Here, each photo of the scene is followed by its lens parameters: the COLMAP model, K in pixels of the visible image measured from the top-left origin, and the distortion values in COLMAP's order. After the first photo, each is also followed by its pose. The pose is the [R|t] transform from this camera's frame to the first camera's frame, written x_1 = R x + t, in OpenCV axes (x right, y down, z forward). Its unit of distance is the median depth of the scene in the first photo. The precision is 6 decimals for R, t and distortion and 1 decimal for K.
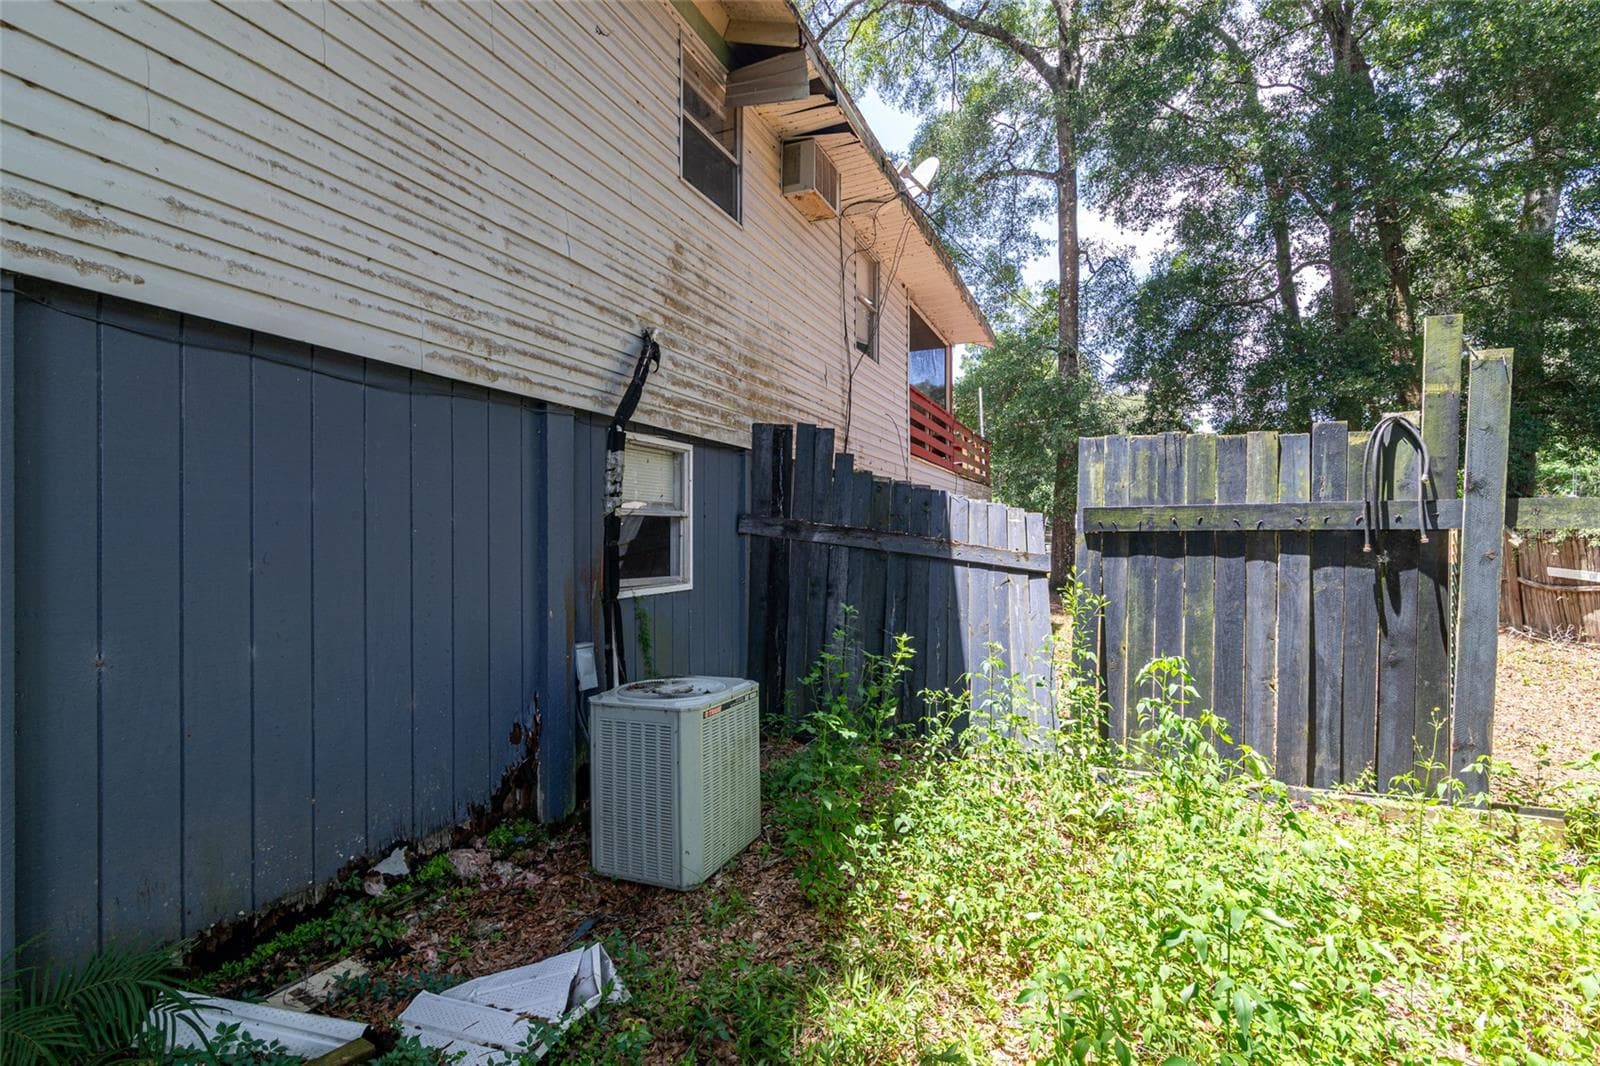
lens RADIAL K [[723.4, 0, 797.4], [0, 723.4, 537.6], [0, 0, 1]] dist [0.000865, -0.000003]
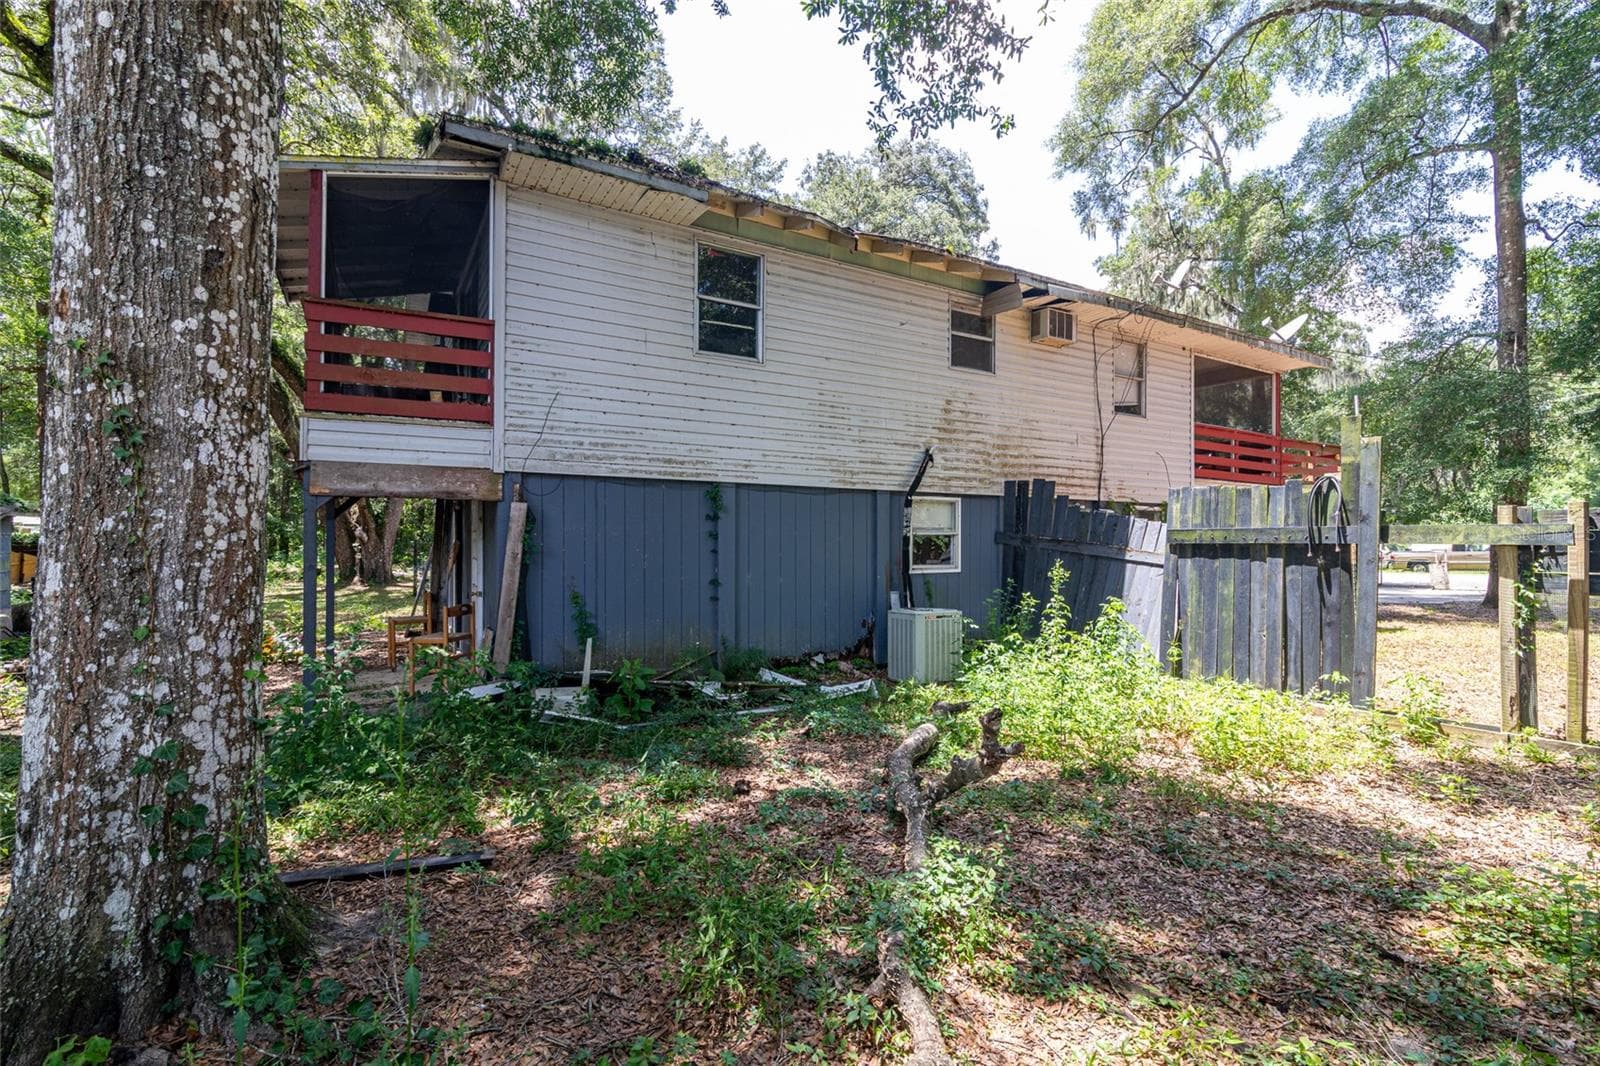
lens RADIAL K [[723.4, 0, 797.4], [0, 723.4, 537.6], [0, 0, 1]] dist [0.000865, -0.000003]
pose [[0.819593, -0.000899, -0.572945, 0.717374], [-0.002117, 0.999987, -0.004598, -0.013427], [0.572942, 0.004982, 0.819581, -0.993051]]
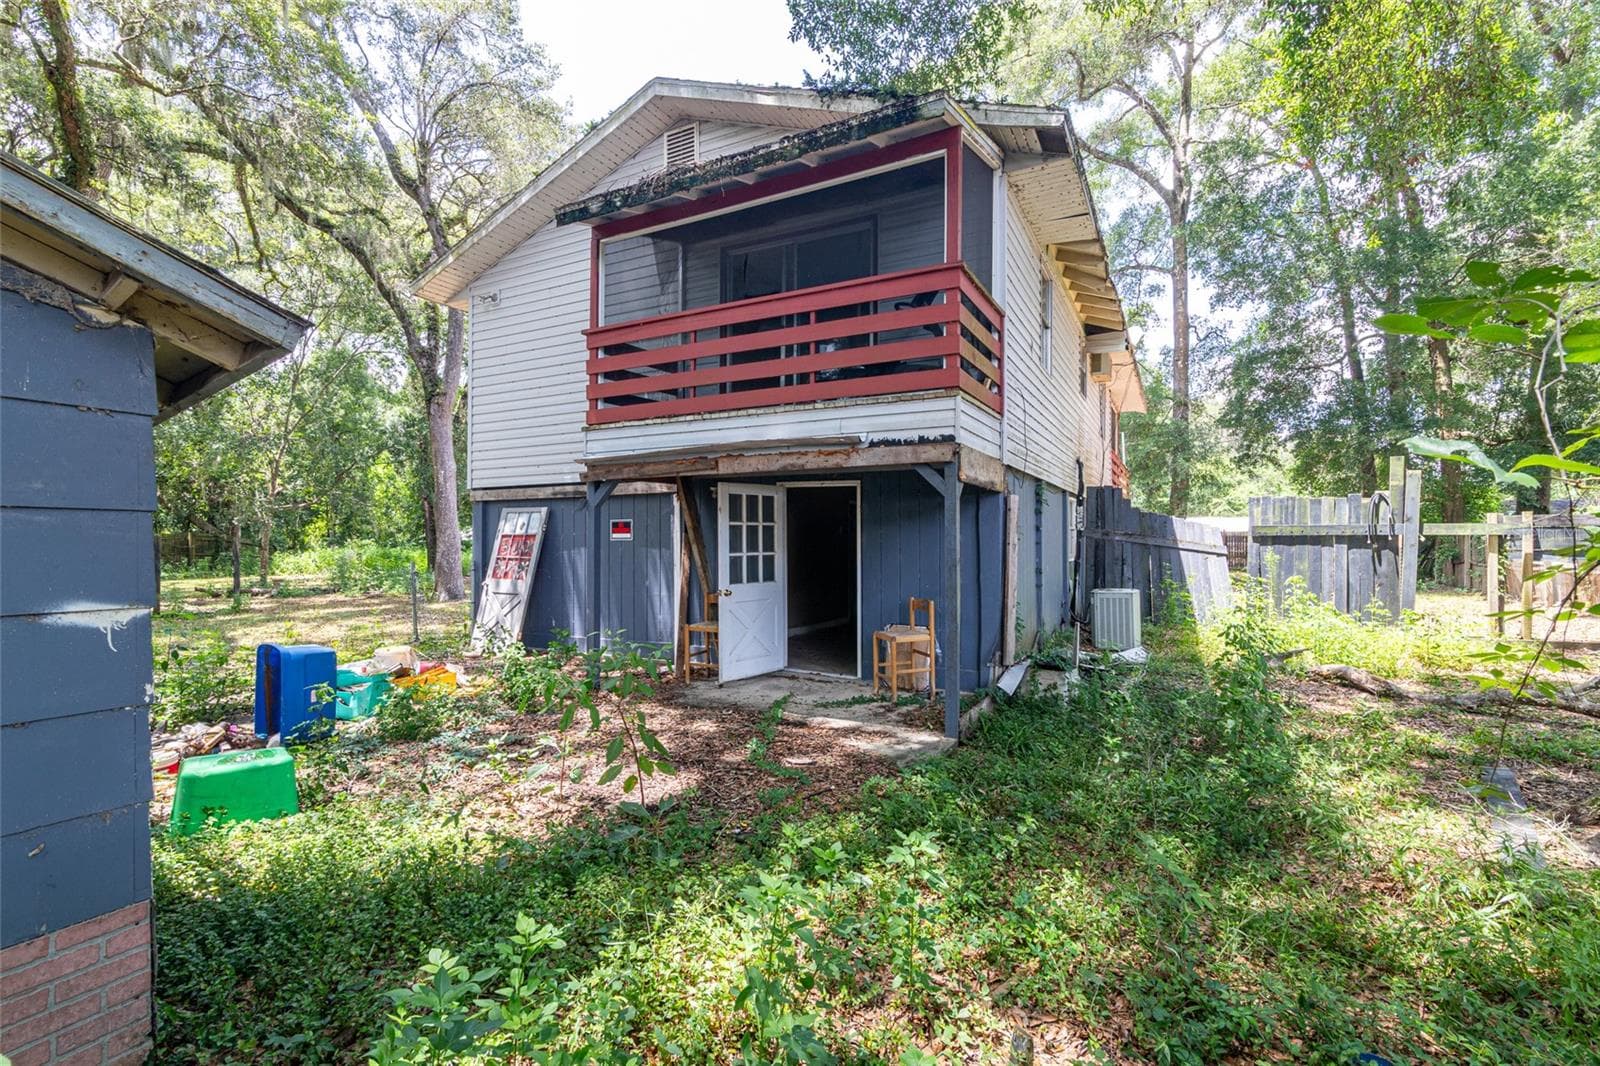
lens RADIAL K [[723.4, 0, 797.4], [0, 723.4, 537.6], [0, 0, 1]] dist [0.000865, -0.000003]
pose [[0.997542, -0.001608, -0.070058, -1.051263], [0.001398, 0.999994, -0.003055, 0.003903], [0.070063, 0.002950, 0.997538, -1.686348]]
